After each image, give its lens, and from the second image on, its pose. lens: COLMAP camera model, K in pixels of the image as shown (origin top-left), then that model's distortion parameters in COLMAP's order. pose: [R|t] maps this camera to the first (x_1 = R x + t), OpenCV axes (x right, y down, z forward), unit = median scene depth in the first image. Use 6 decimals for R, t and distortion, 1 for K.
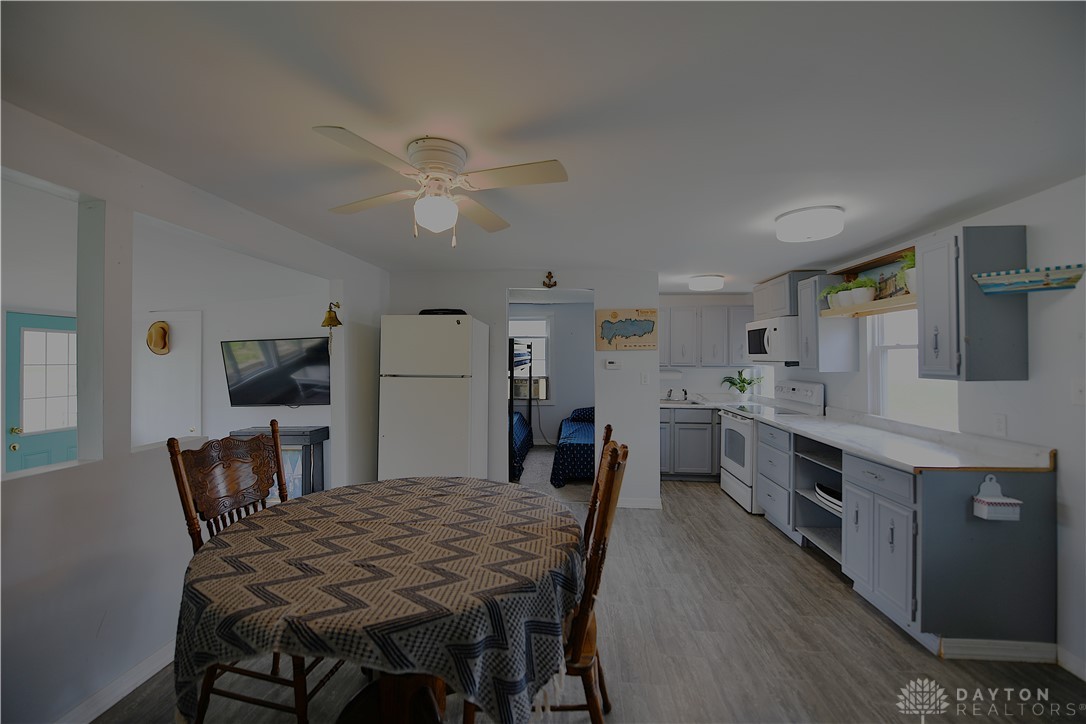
lens RADIAL K [[440.5, 0, 540.4], [0, 440.5, 356.4], [0, 0, 1]] dist [-0.014672, -0.000698]
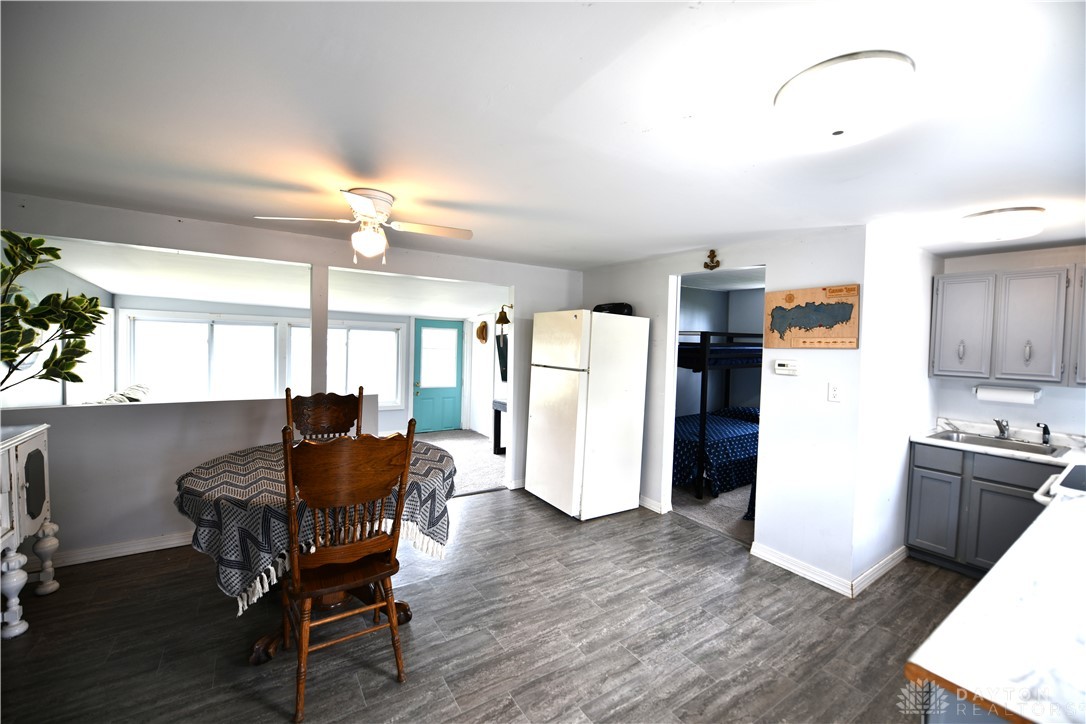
lens RADIAL K [[446.3, 0, 543.0], [0, 446.3, 362.0], [0, 0, 1]] dist [-0.001140, -0.005368]
pose [[0.614967, 0.047486, -0.787122, 0.504460], [-0.022995, 0.998841, 0.042294, -0.012942], [0.788218, -0.007910, 0.615346, 0.251090]]
